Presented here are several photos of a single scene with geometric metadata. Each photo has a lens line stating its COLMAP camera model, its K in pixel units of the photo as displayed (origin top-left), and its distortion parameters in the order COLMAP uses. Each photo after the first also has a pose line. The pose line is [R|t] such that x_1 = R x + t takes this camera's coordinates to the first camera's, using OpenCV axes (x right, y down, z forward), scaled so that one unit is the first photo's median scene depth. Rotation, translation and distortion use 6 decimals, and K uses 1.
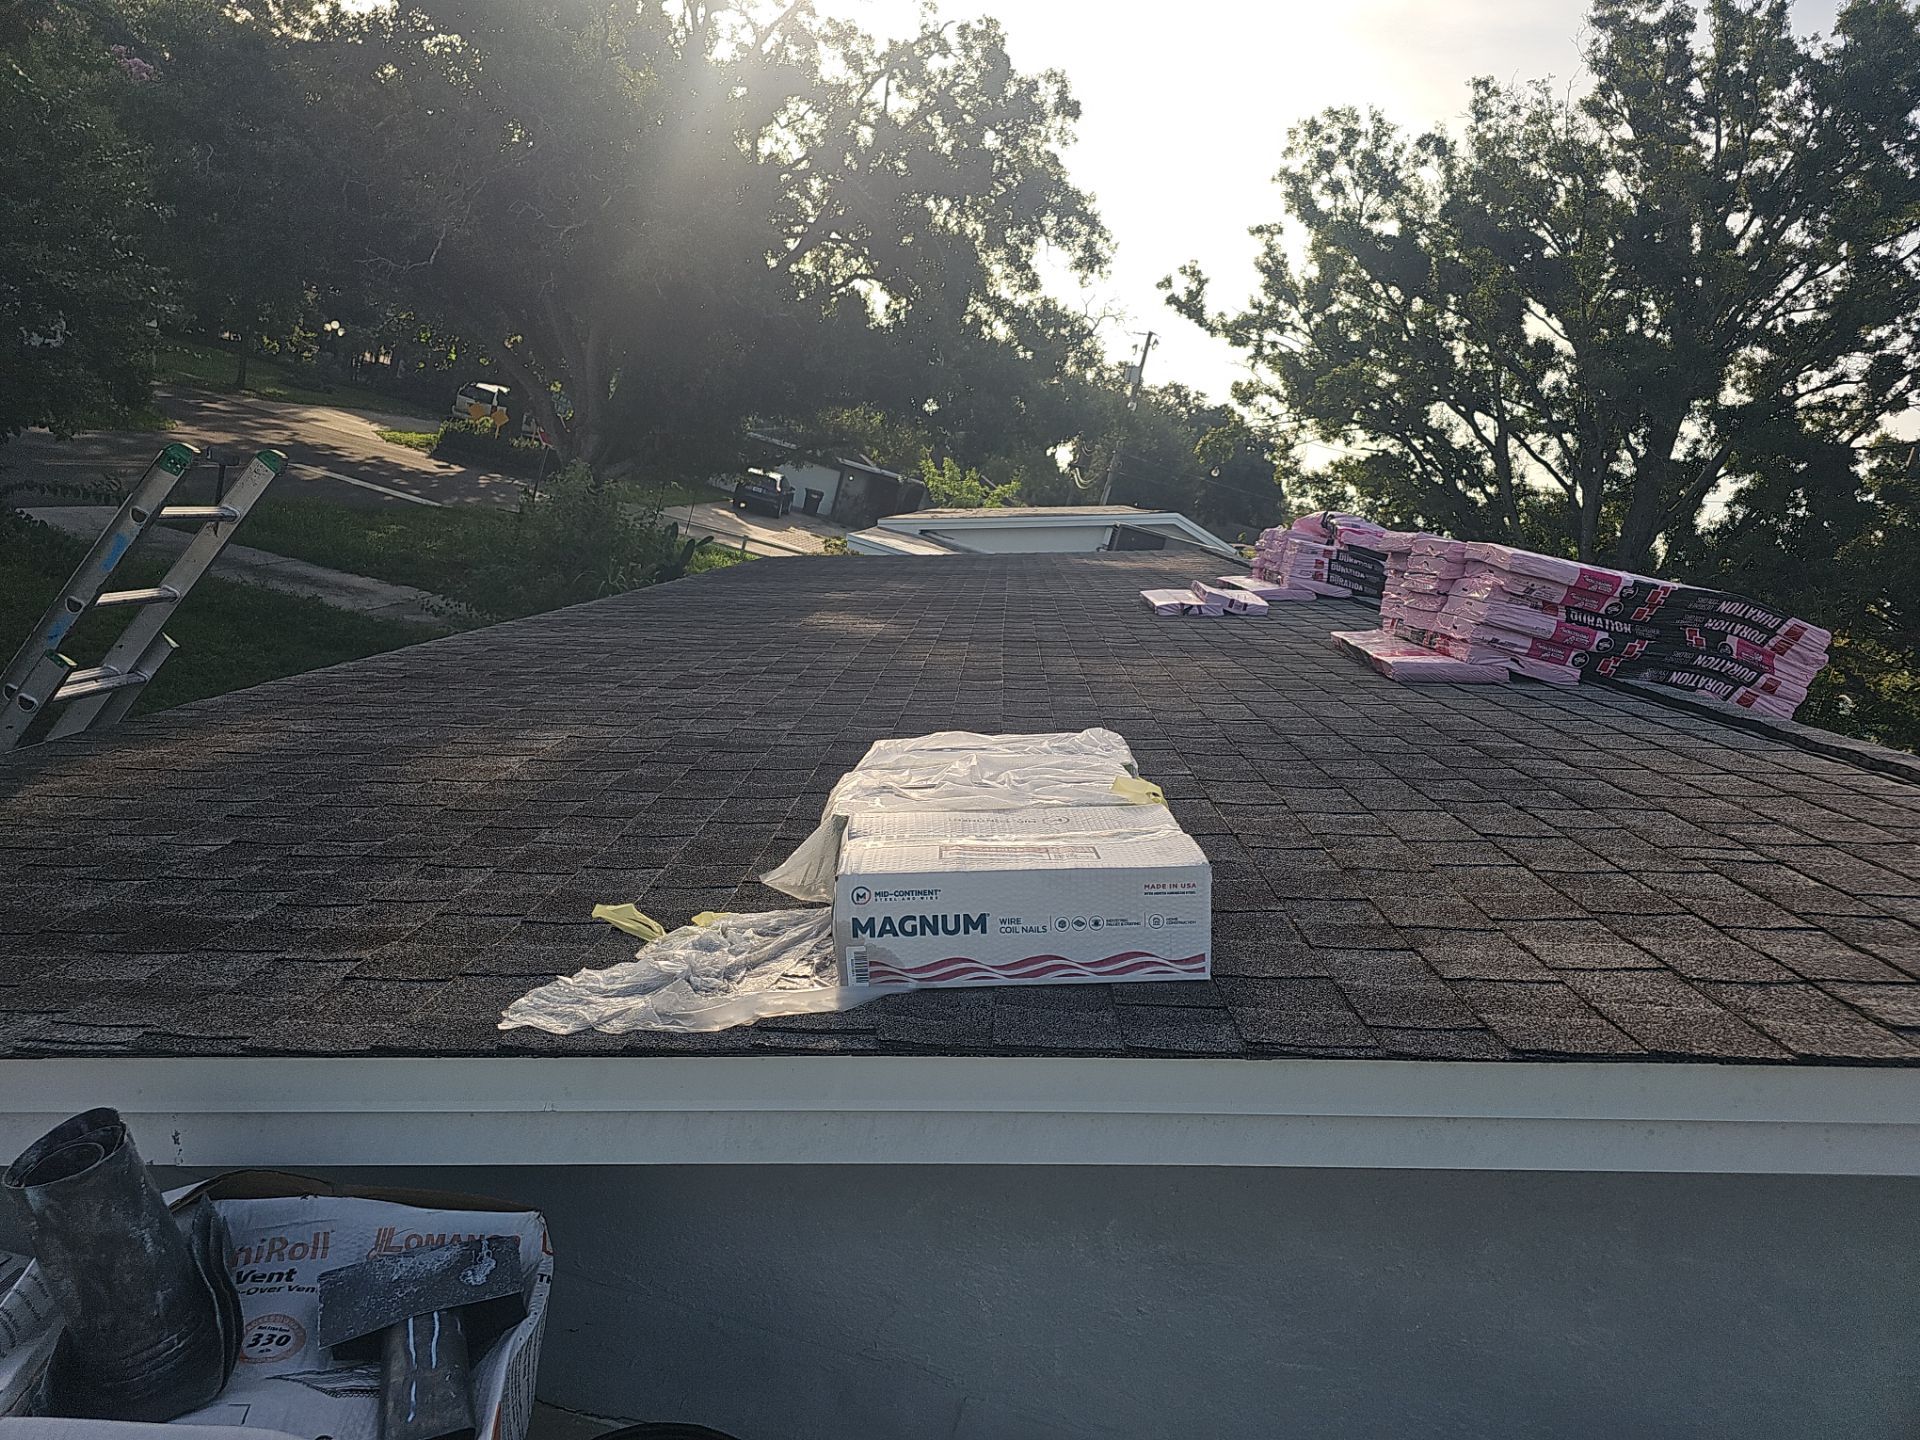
lens RADIAL K [[1288.2, 0, 960.0], [0, 1288.2, 720.0], [0, 0, 1]] dist [0.082621, -0.084648]
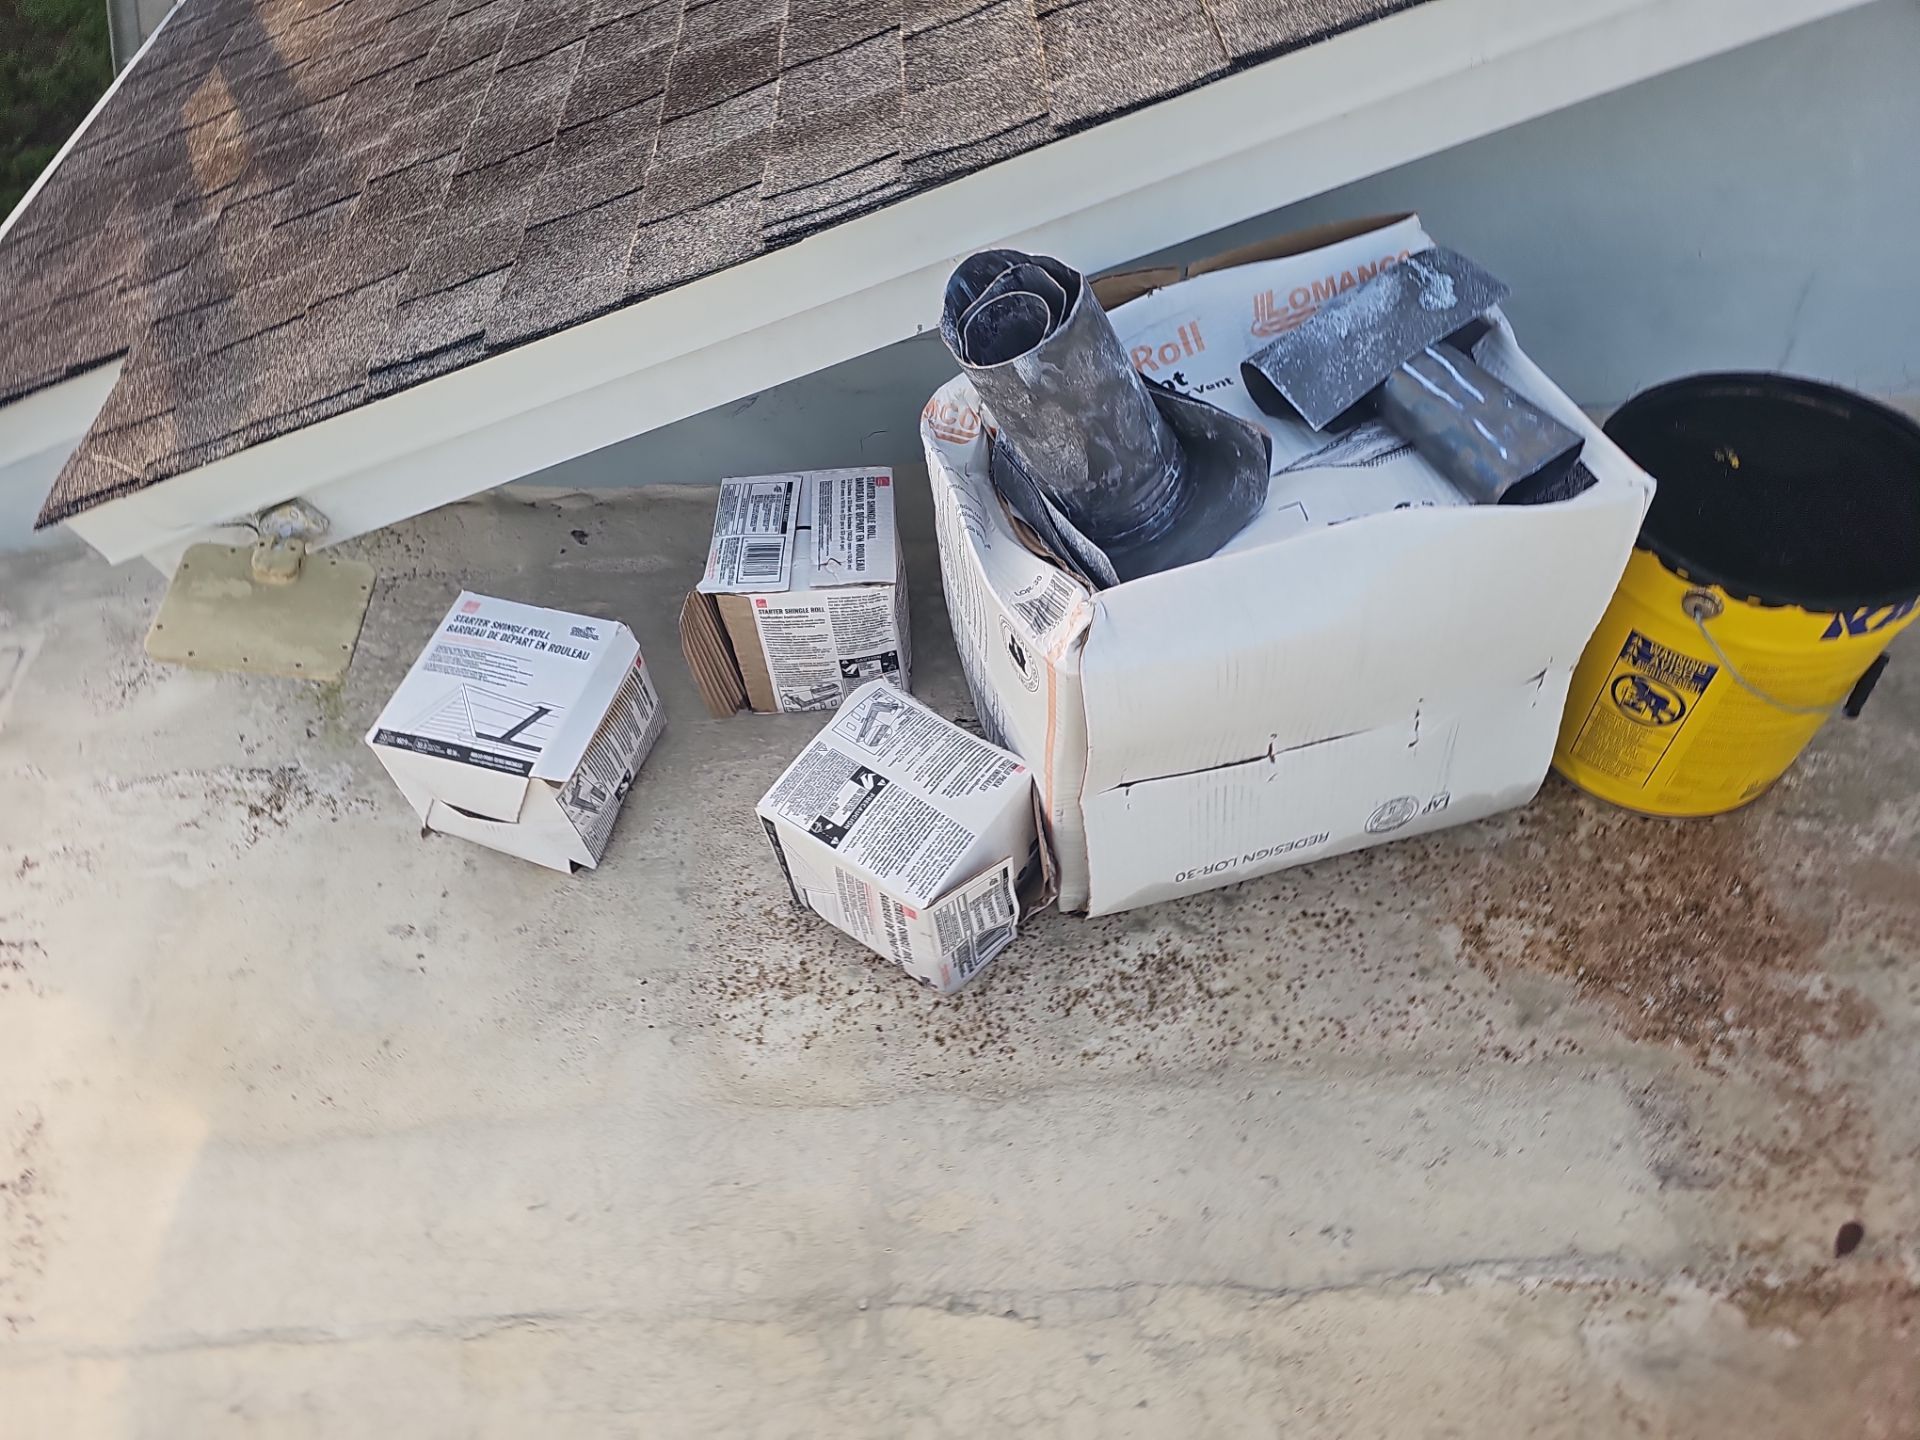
lens RADIAL K [[1276.2, 0, 960.0], [0, 1276.2, 720.0], [0, 0, 1]] dist [0.082989, -0.060960]
pose [[0.941051, -0.272318, -0.200663, -0.537152], [0.337467, 0.715103, 0.612163, 0.021287], [-0.023208, -0.643794, 0.764847, 0.221361]]
